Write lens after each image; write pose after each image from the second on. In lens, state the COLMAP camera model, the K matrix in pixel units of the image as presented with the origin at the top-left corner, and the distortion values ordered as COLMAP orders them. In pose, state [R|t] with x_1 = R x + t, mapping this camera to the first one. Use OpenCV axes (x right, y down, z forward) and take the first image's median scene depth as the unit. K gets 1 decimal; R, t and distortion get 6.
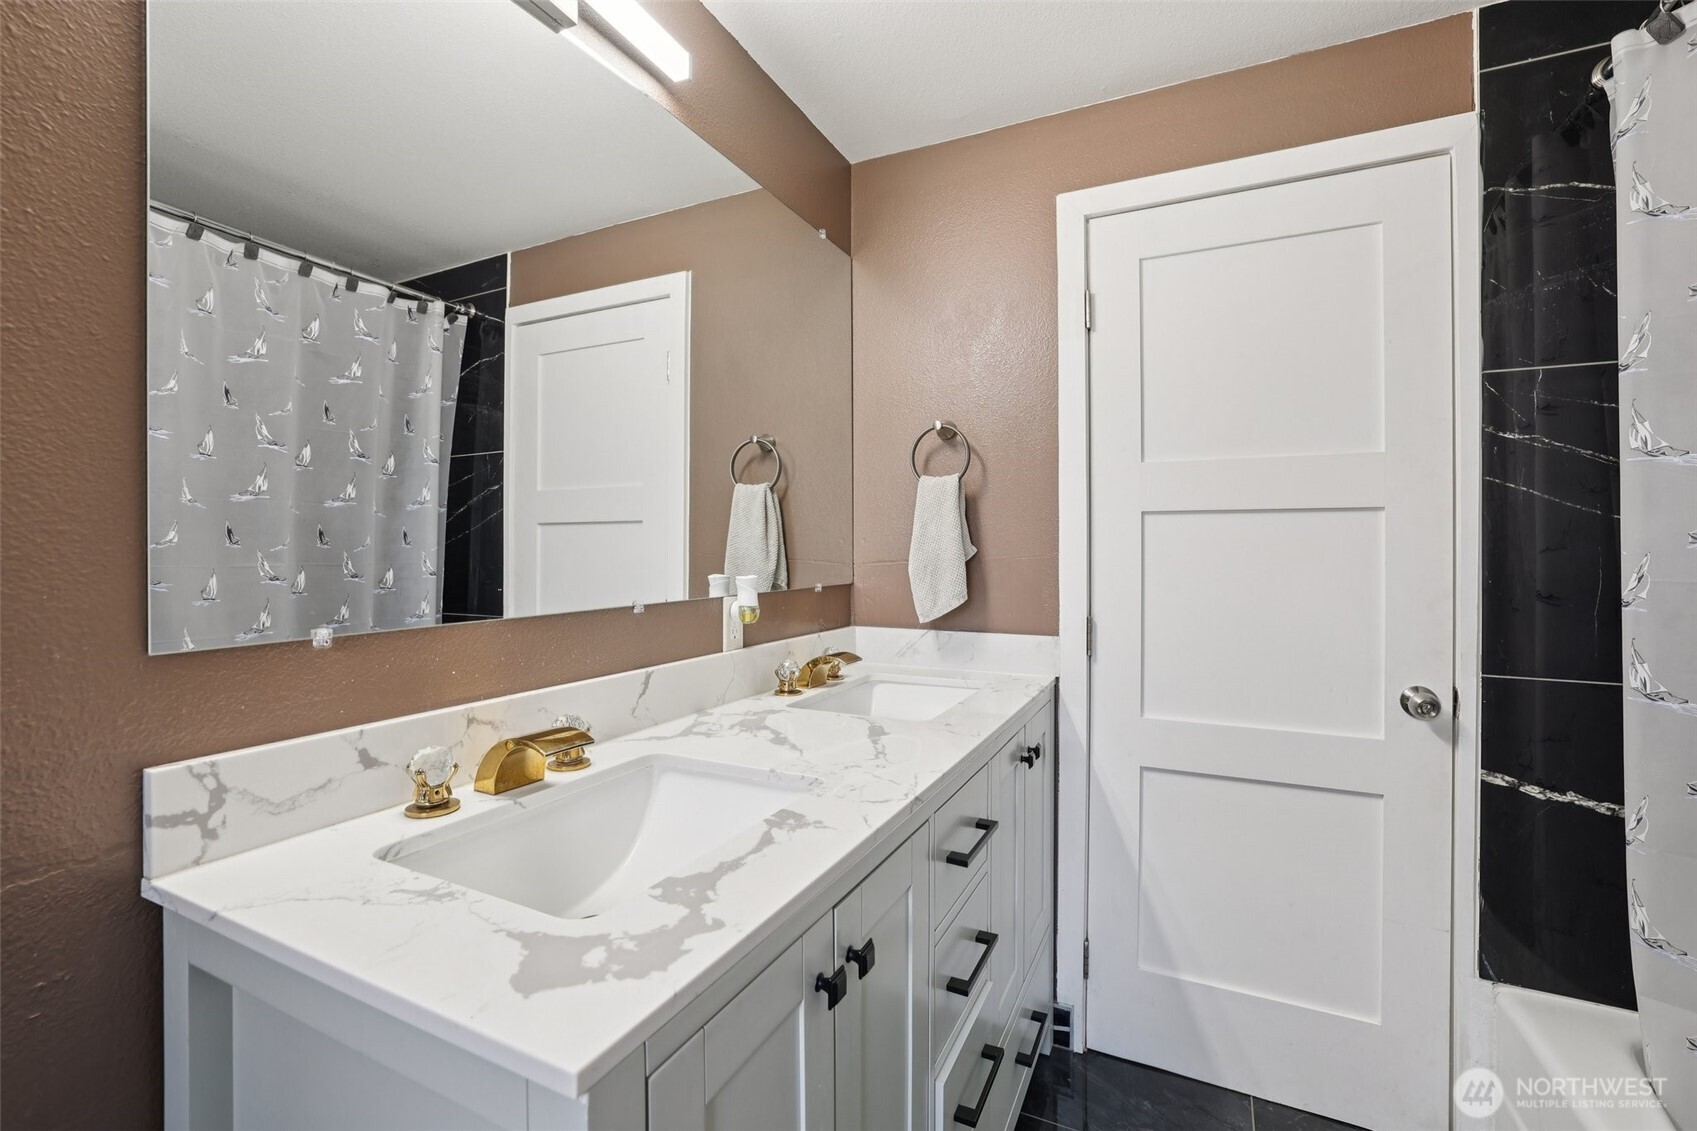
lens RADIAL K [[736.0, 0, 839.4], [0, 736.0, 554.4], [0, 0, 1]] dist [0.002985, 0.000561]
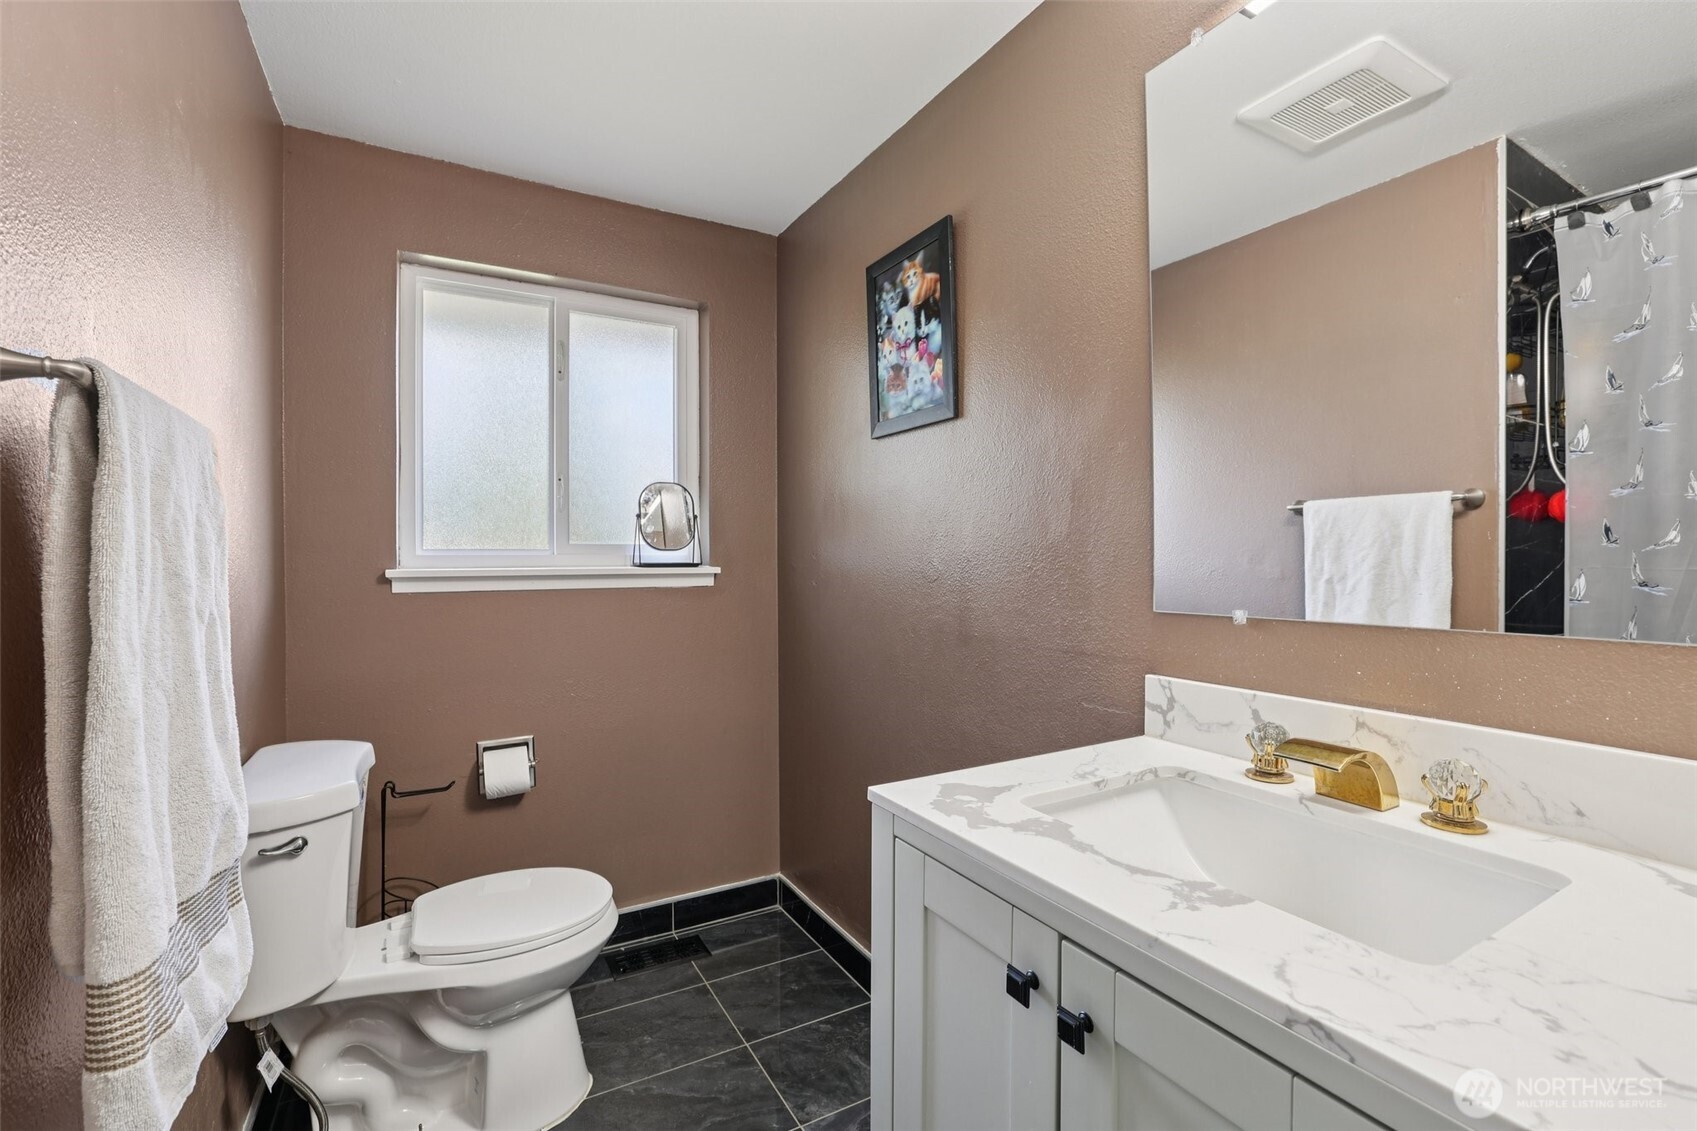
lens RADIAL K [[736.0, 0, 842.1], [0, 736.0, 564.6], [0, 0, 1]] dist [0.002985, 0.000561]
pose [[-0.556339, 0.003387, -0.830948, 0.840831], [0.000676, 0.999993, 0.003623, 0.014578], [0.830955, 0.001454, -0.556338, 1.197325]]
